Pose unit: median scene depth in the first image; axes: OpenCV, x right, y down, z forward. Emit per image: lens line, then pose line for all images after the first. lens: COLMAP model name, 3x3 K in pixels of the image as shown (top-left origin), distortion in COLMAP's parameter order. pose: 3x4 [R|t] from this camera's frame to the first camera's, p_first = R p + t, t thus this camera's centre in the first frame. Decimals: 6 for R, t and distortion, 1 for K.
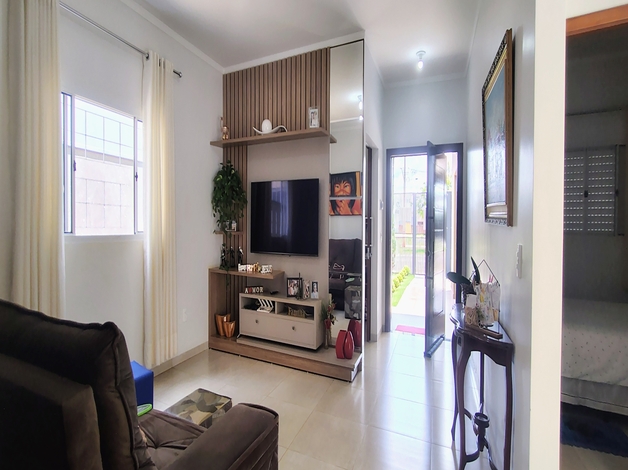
lens RADIAL K [[285.7, 0, 310.4], [0, 285.7, 234.2], [0, 0, 1]] dist [-0.009354, 0.004083]
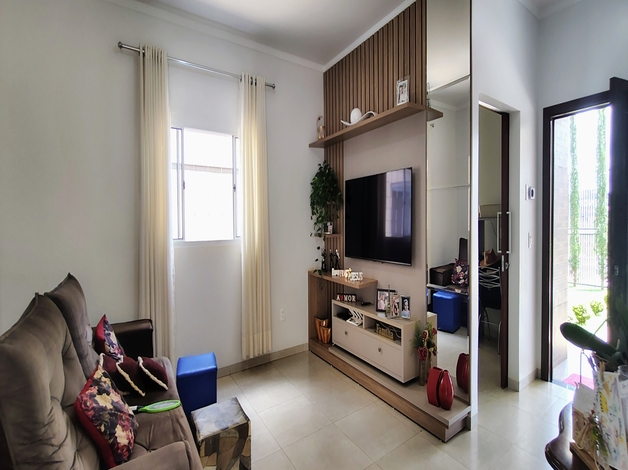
lens RADIAL K [[285.7, 0, 315.0], [0, 285.7, 232.3], [0, 0, 1]] dist [-0.009354, 0.004083]
pose [[0.837109, -0.008756, -0.546966, 0.226159], [0.014087, 0.999885, 0.005553, -0.022405], [0.546855, -0.012354, 0.837136, 0.182258]]
